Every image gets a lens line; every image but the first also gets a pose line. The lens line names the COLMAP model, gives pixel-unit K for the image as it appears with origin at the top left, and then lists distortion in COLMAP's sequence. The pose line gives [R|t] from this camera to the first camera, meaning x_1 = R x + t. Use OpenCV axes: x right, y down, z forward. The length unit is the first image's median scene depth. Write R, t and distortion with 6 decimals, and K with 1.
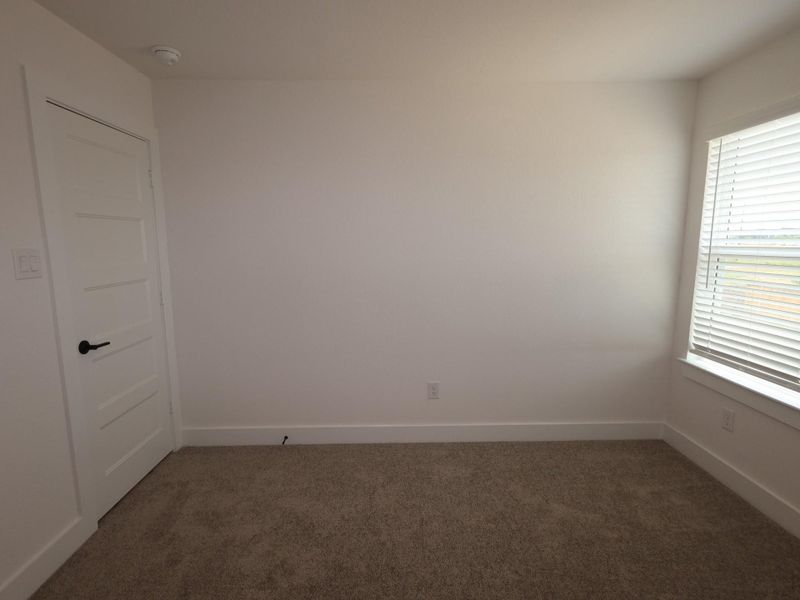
lens RADIAL K [[418.6, 0, 400.0], [0, 418.6, 300.0], [0, 0, 1]] dist [0.001218, 0.000078]
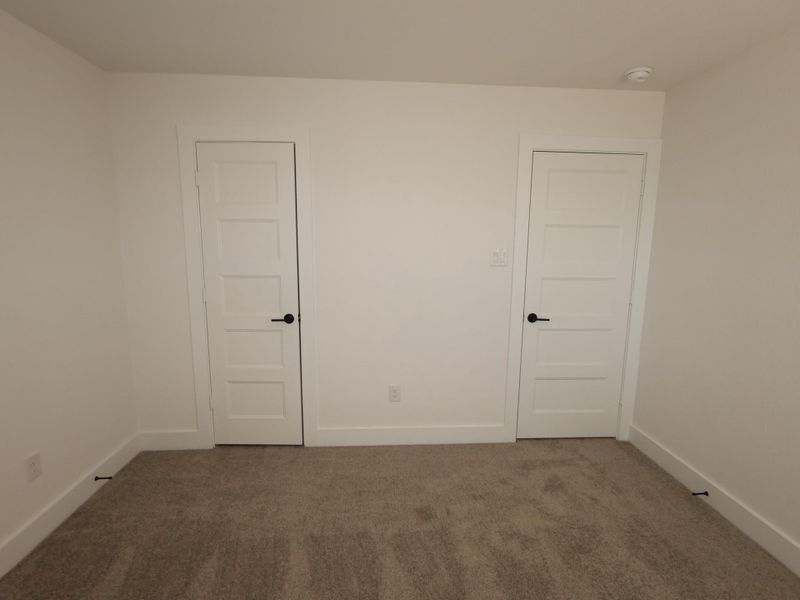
lens RADIAL K [[418.6, 0, 400.0], [0, 418.6, 300.0], [0, 0, 1]] dist [0.001218, 0.000078]
pose [[0.043100, 0.153134, -0.987265, 0.538427], [-0.157612, 0.976851, 0.144638, -0.070906], [0.986560, 0.149371, 0.066238, 0.381459]]
